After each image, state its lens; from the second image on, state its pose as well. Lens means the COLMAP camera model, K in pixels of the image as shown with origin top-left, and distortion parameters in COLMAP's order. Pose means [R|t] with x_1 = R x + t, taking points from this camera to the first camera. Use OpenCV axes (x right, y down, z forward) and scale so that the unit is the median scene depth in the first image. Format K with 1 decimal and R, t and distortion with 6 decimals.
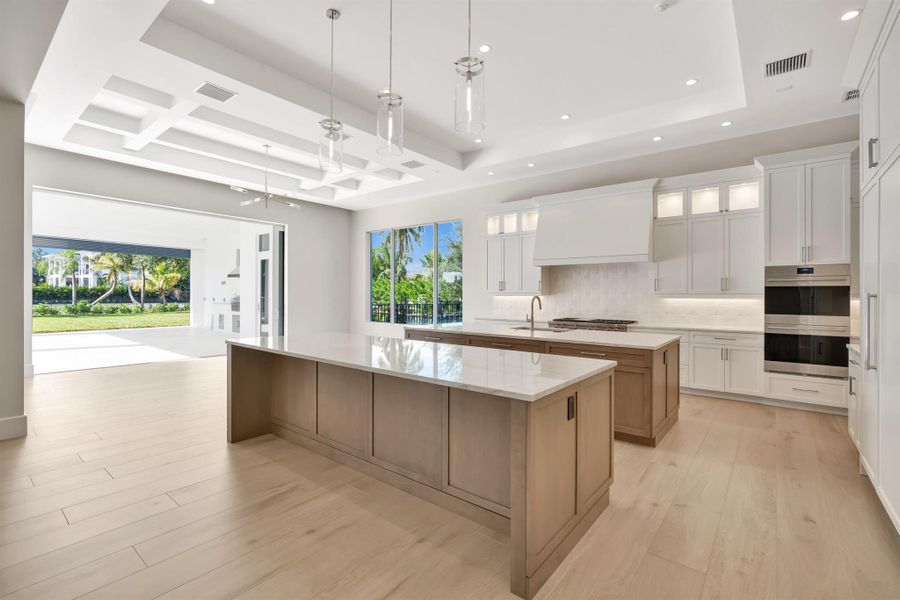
lens RADIAL K [[406.4, 0, 455.7], [0, 406.4, 292.2], [0, 0, 1]] dist [-0.009501, 0.003829]
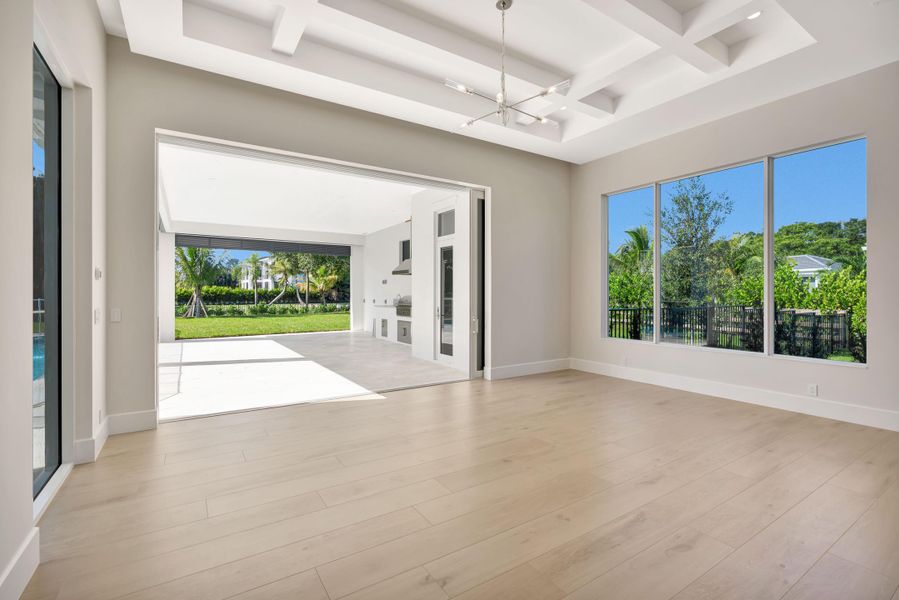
lens RADIAL K [[416.7, 0, 453.0], [0, 416.7, 293.3], [0, 0, 1]] dist [-0.012571, 0.000982]
pose [[0.948392, -0.009052, -0.316972, -0.139234], [0.010331, 0.999944, 0.002353, 0.000611], [0.316933, -0.005506, 0.948432, 0.184904]]
